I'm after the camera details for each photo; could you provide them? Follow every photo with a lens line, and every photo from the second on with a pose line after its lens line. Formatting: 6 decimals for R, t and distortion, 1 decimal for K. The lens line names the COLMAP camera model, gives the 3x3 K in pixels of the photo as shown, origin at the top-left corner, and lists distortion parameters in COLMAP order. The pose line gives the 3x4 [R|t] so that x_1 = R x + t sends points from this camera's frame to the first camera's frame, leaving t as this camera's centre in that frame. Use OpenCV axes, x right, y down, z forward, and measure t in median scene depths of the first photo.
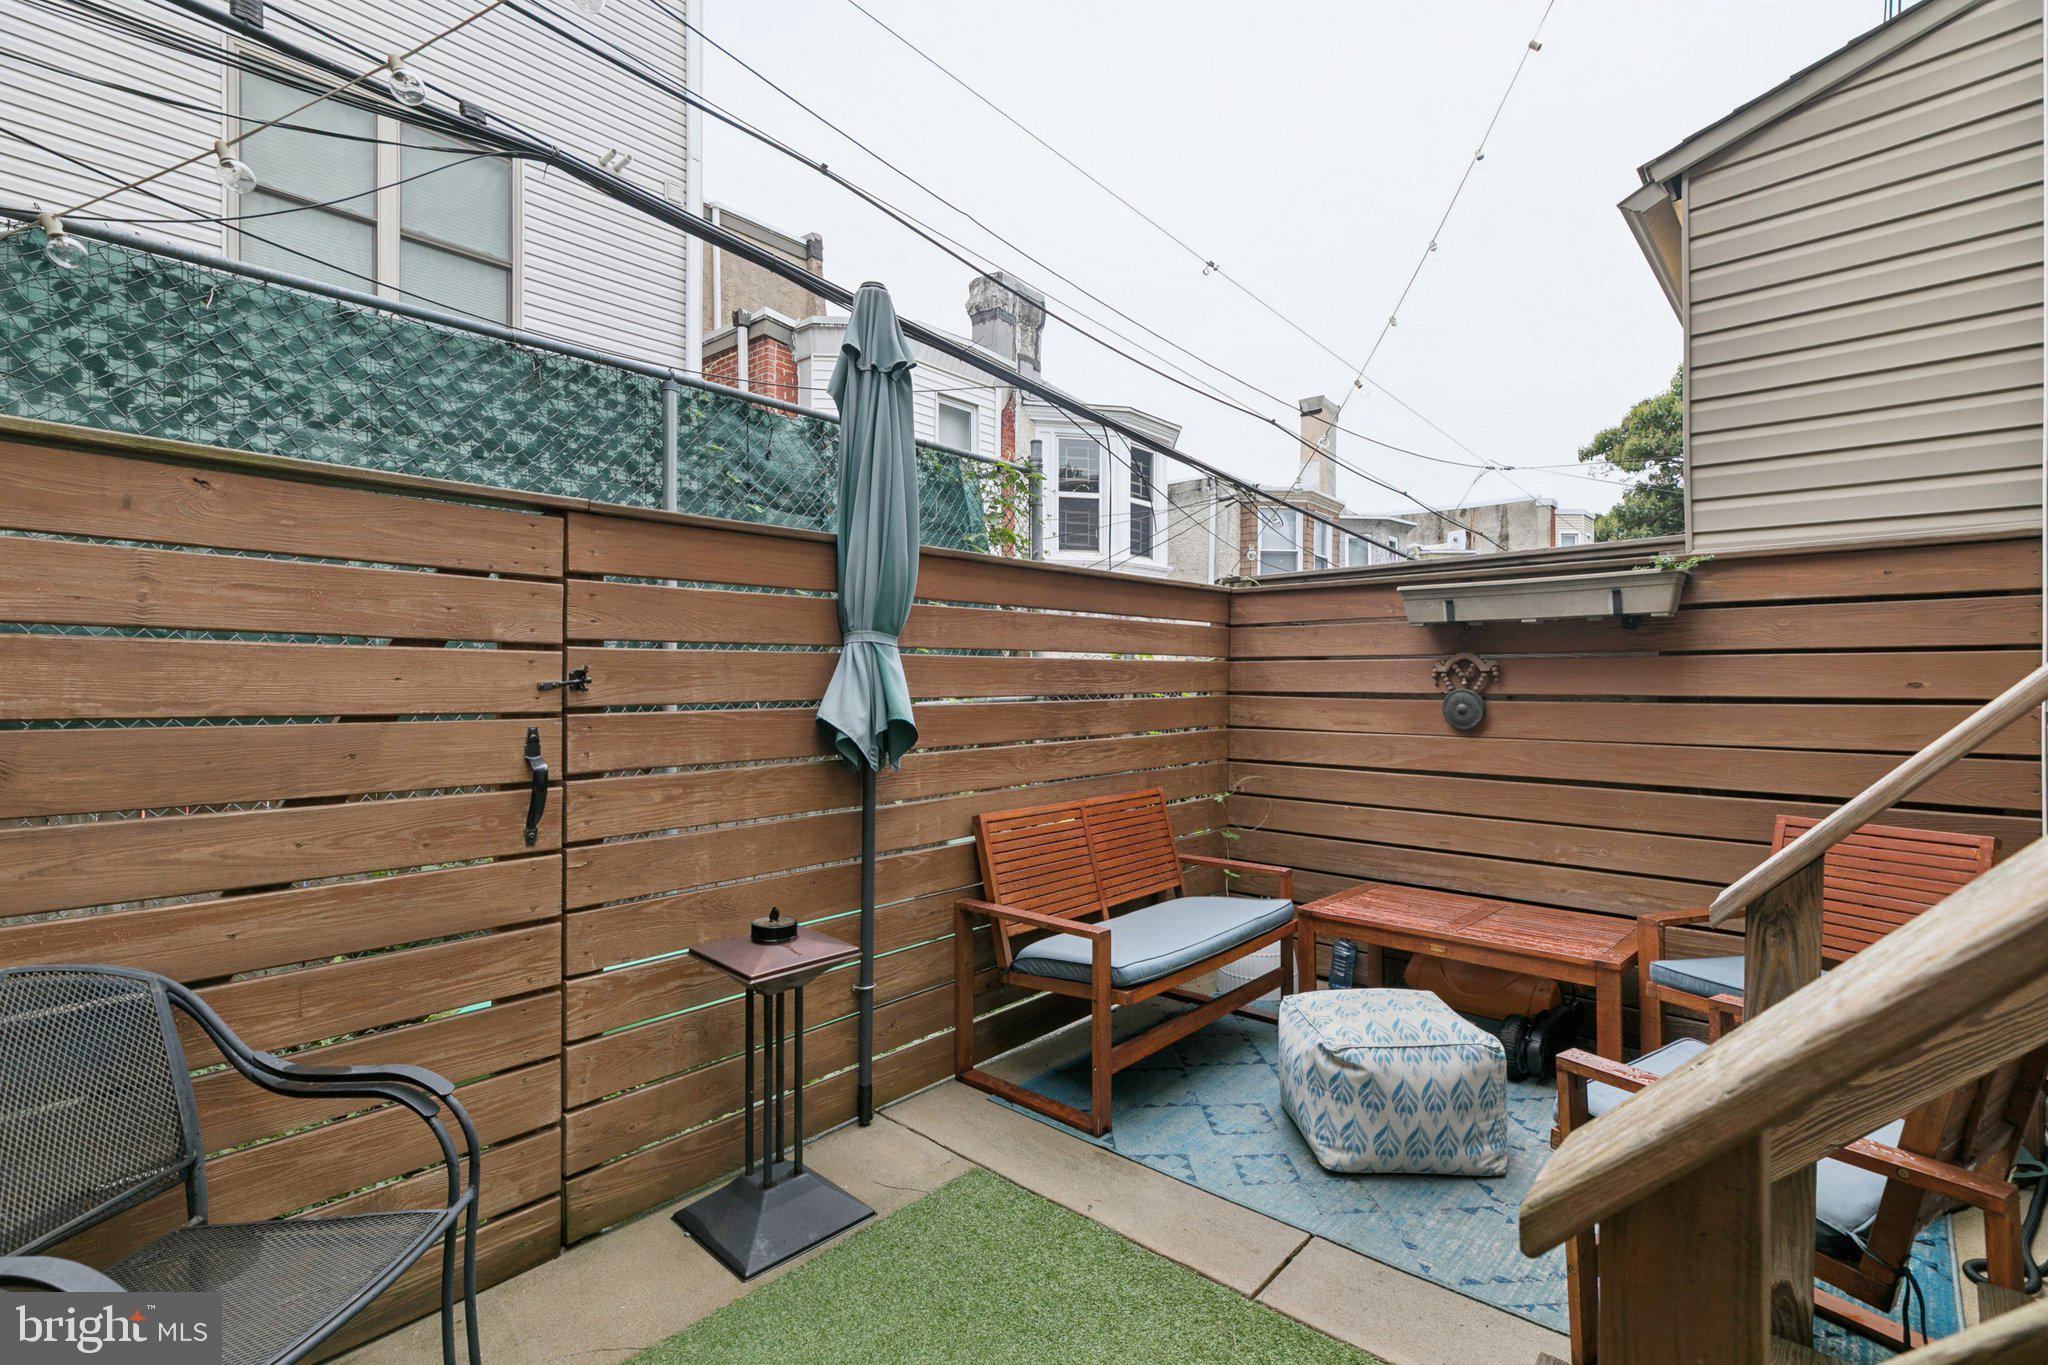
lens RADIAL K [[929.0, 0, 1016.1], [0, 929.0, 685.7], [0, 0, 1]] dist [0.007343, -0.000184]
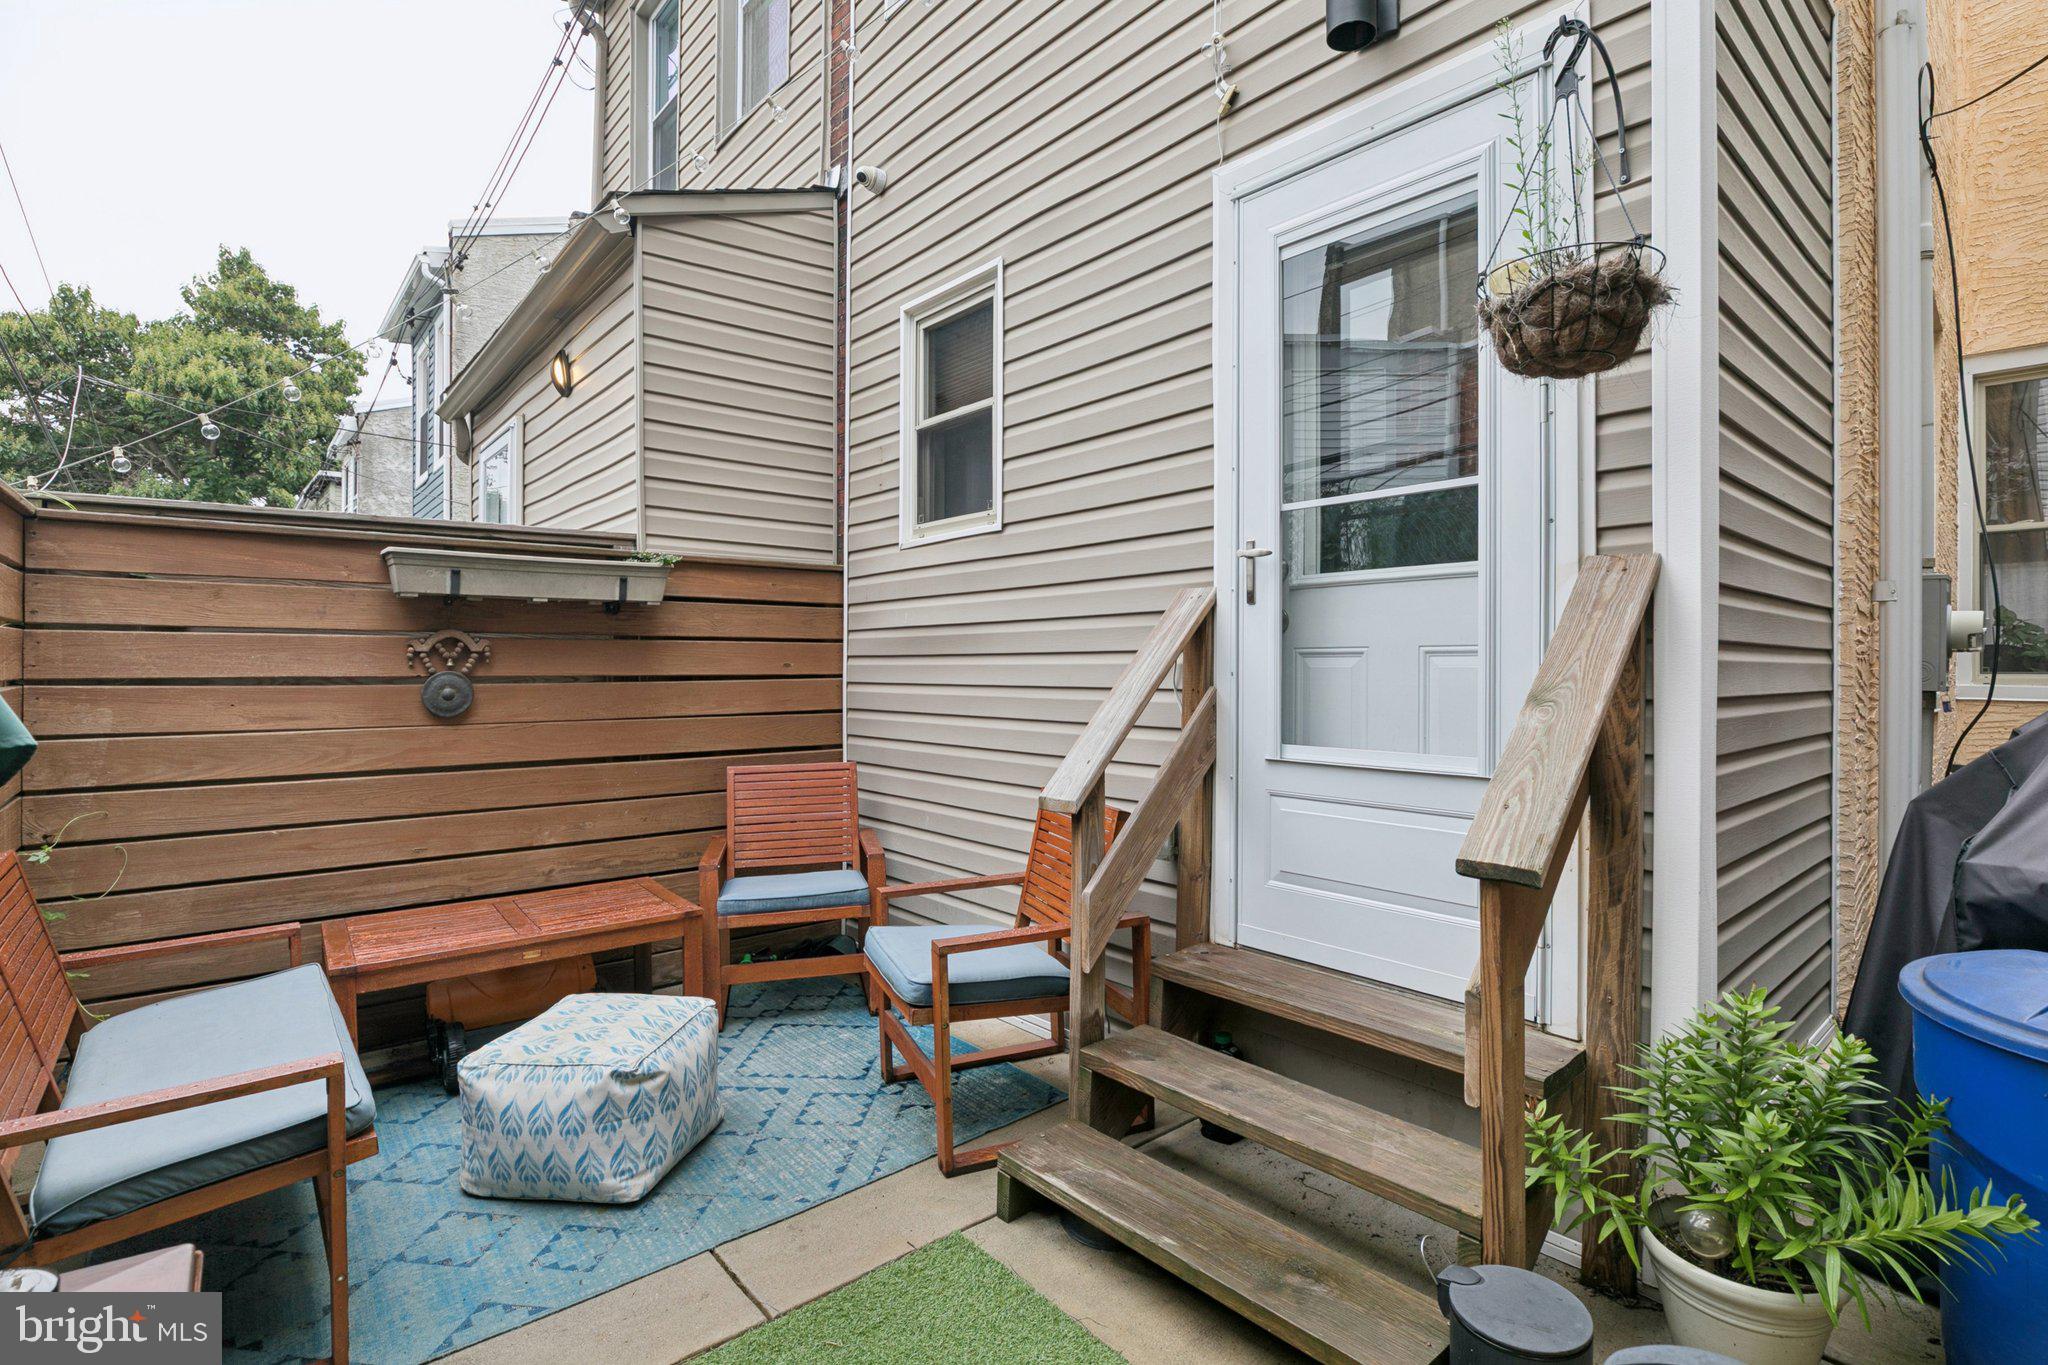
lens RADIAL K [[979.4, 0, 1024.0], [0, 979.4, 682.5], [0, 0, 1]] dist [-0.014818, -0.000136]
pose [[0.131507, -0.018547, 0.991142, -0.378320], [0.004878, 0.999825, 0.018063, 0.000306], [-0.991303, 0.002459, 0.131574, 0.348673]]
